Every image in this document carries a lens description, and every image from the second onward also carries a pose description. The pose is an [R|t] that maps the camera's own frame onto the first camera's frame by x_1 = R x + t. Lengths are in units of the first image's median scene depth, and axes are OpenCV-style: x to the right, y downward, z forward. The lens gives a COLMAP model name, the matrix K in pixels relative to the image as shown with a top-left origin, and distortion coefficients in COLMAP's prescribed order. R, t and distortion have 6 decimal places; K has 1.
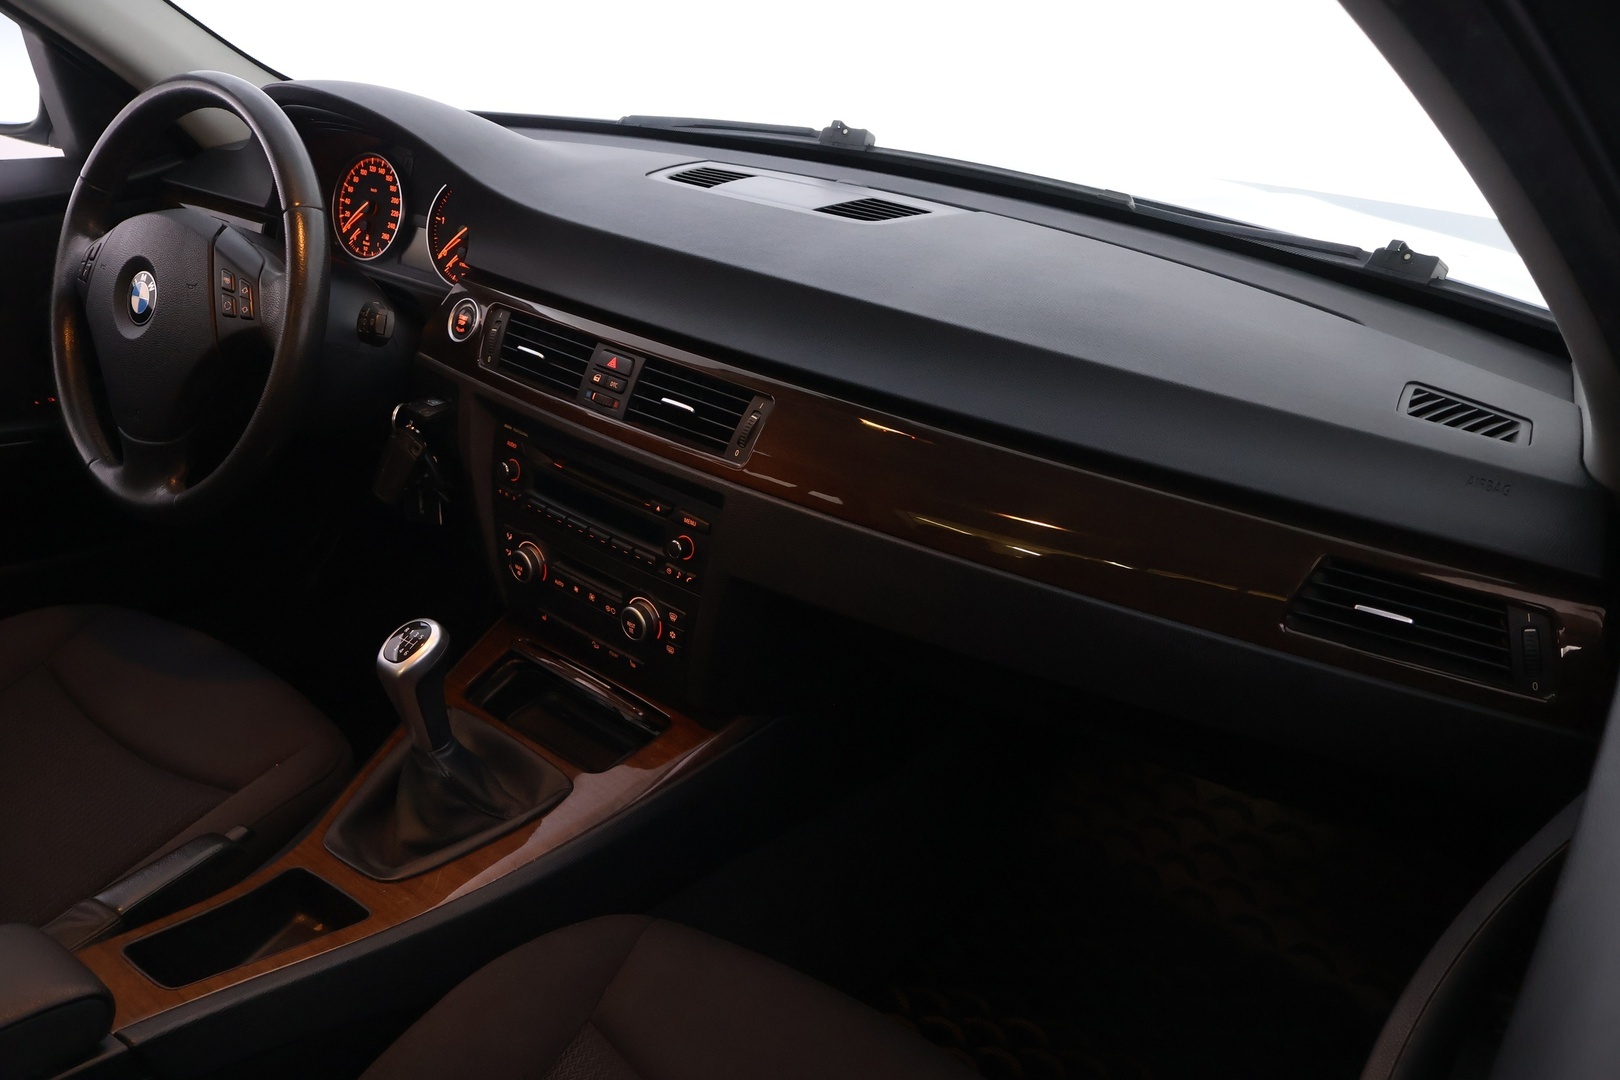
lens RADIAL K [[1330.4, 0, 810.0], [0, 1330.4, 540.0], [0, 0, 1]] dist [-0.001257, -0.001539]
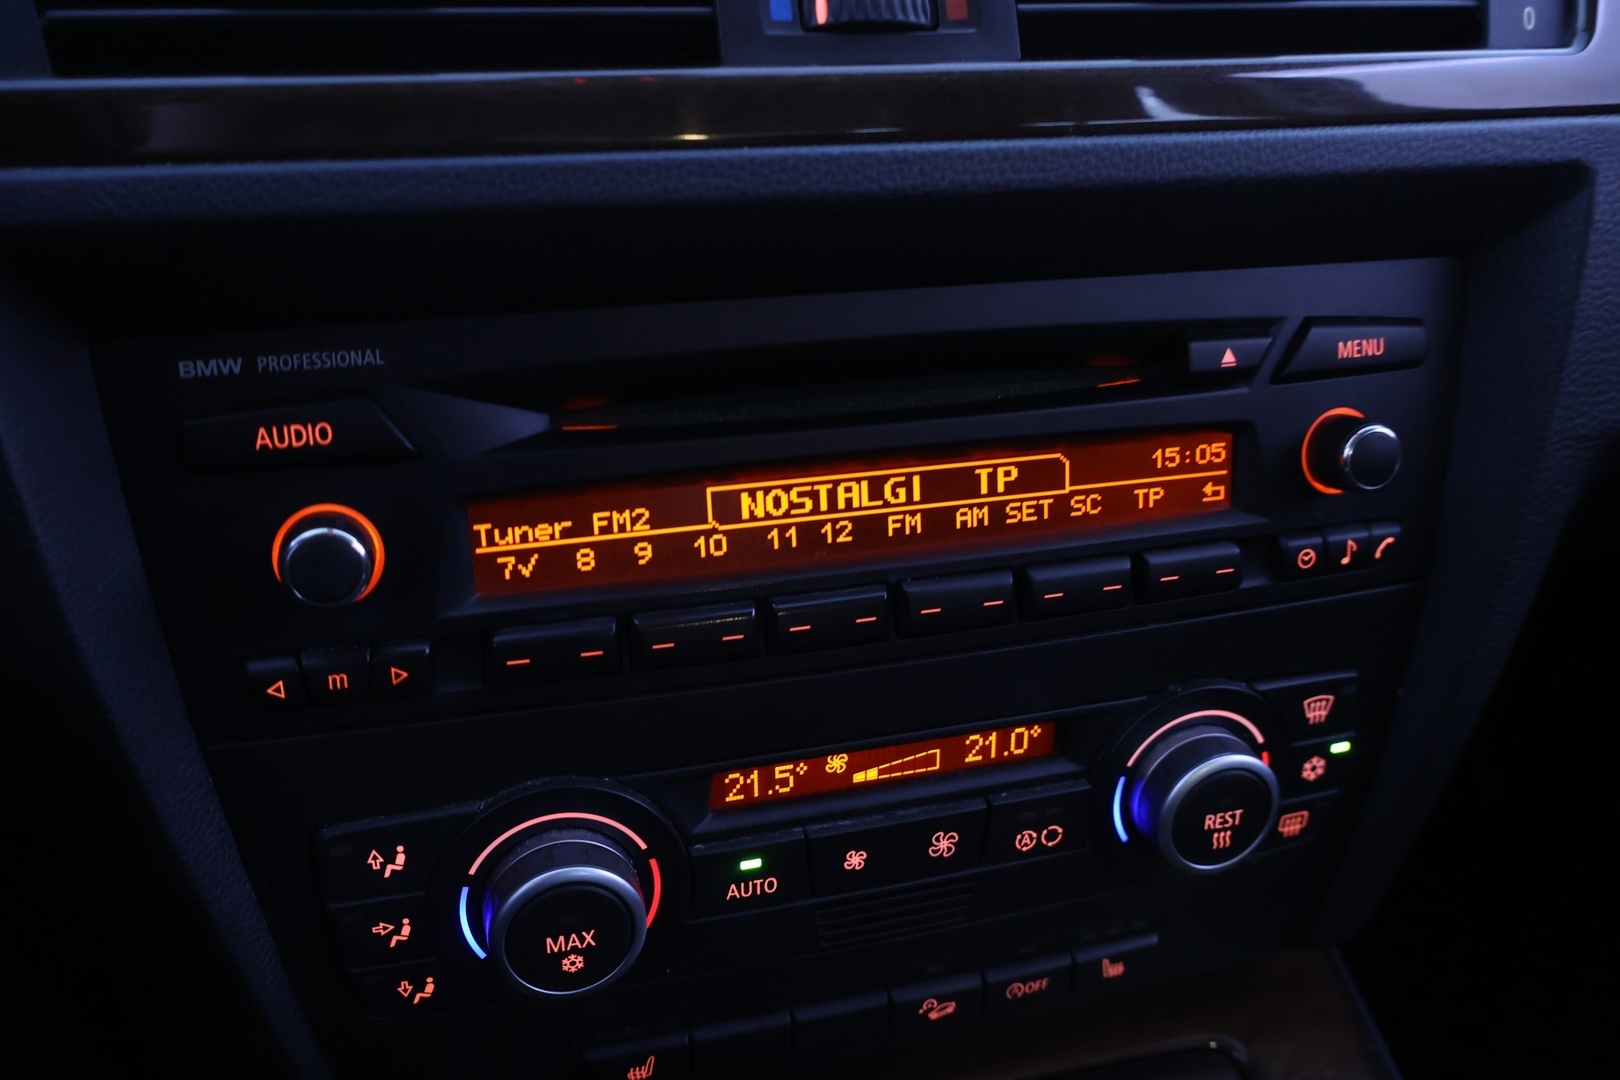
lens RADIAL K [[1396.1, 0, 810.0], [0, 1396.1, 540.0], [0, 0, 1]] dist [0.004177, -0.002707]
pose [[0.541003, -0.367531, 0.756463, -0.372243], [0.384636, 0.908005, 0.166076, -0.067154], [-0.747910, 0.201116, 0.632600, 0.865413]]
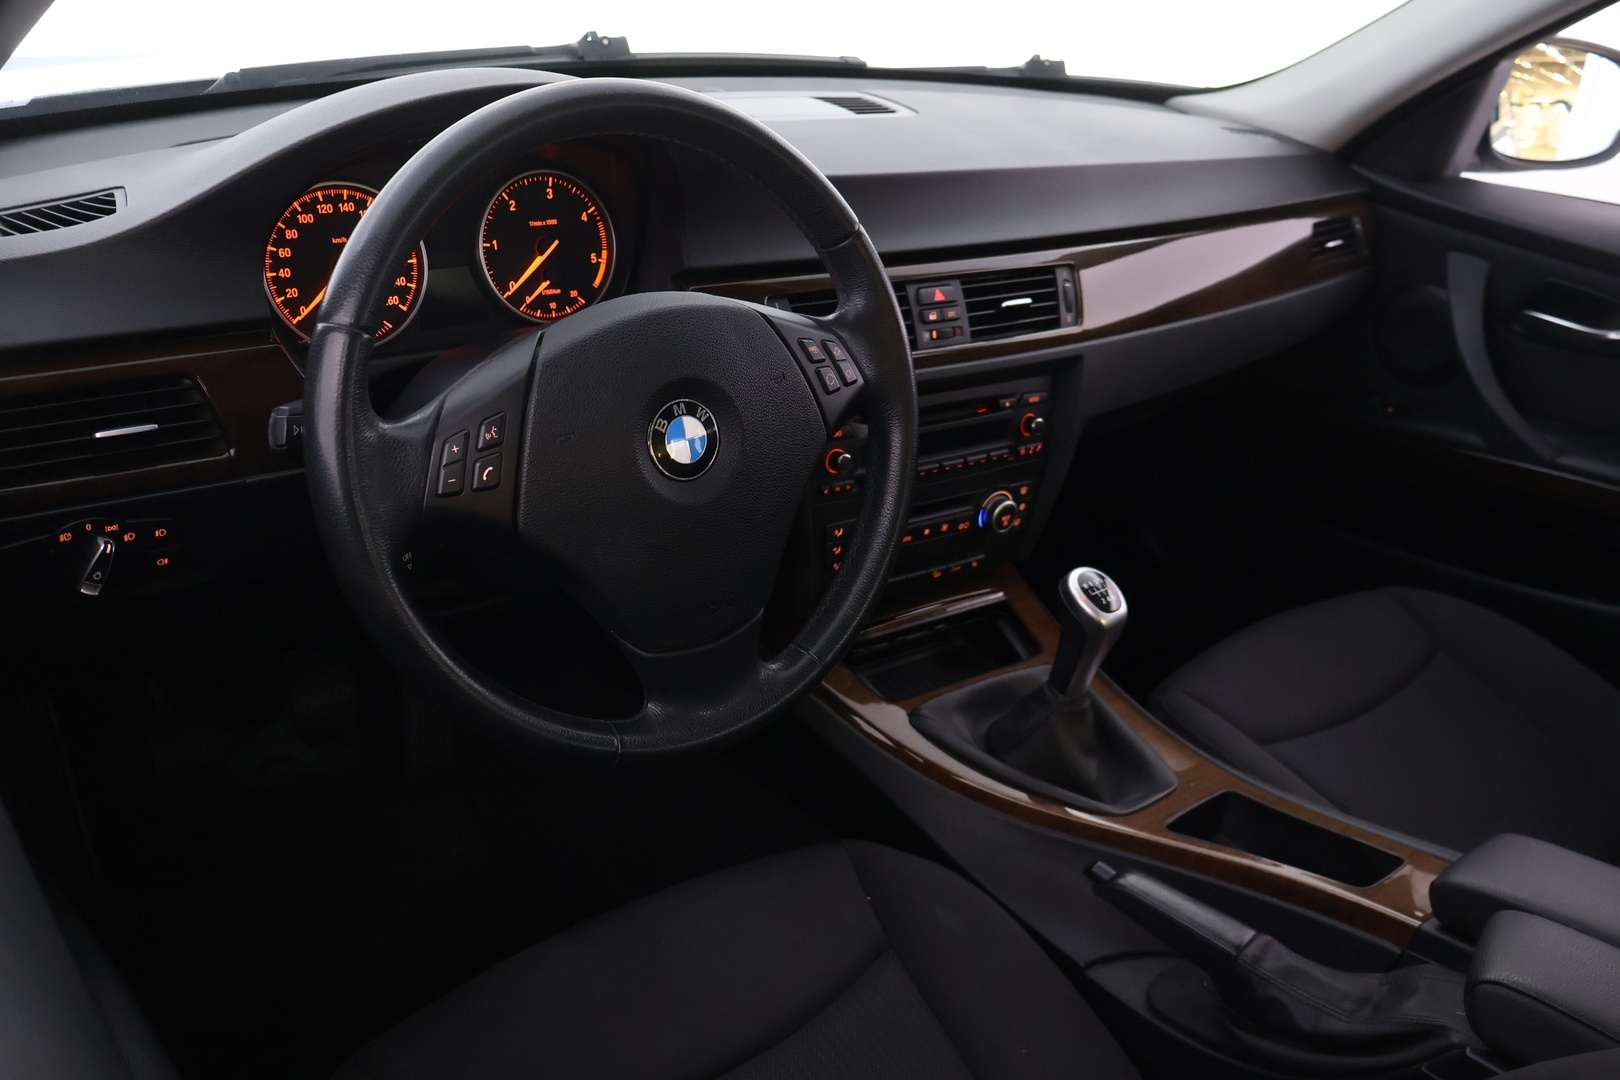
lens RADIAL K [[1396.1, 0, 810.0], [0, 1396.1, 540.0], [0, 0, 1]] dist [0.004177, -0.002707]
pose [[0.240060, -0.444002, 0.863269, -1.157890], [0.340473, 0.871293, 0.353450, -0.375645], [-0.909093, 0.209071, 0.360333, 0.733515]]
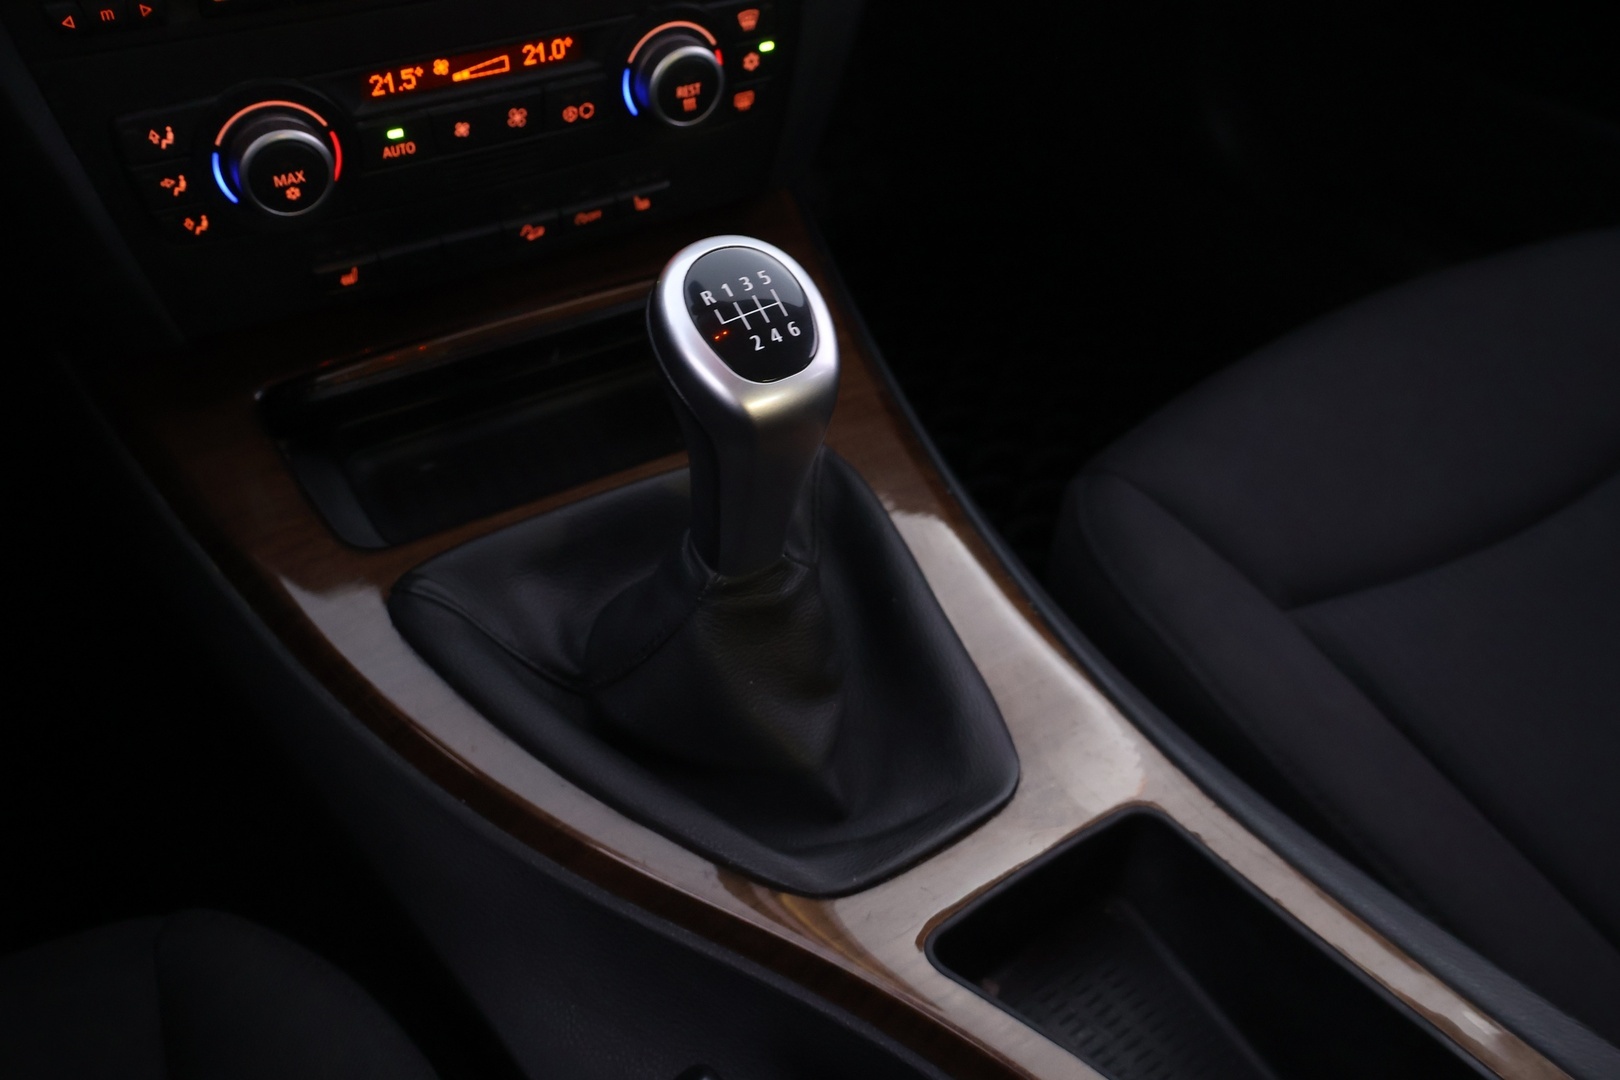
lens RADIAL K [[1396.1, 0, 810.0], [0, 1396.1, 540.0], [0, 0, 1]] dist [0.004177, -0.002707]
pose [[0.333785, -0.667382, 0.665724, -0.529490], [0.393846, 0.740366, 0.544741, -0.063086], [-0.856430, 0.080367, 0.509969, 0.733674]]
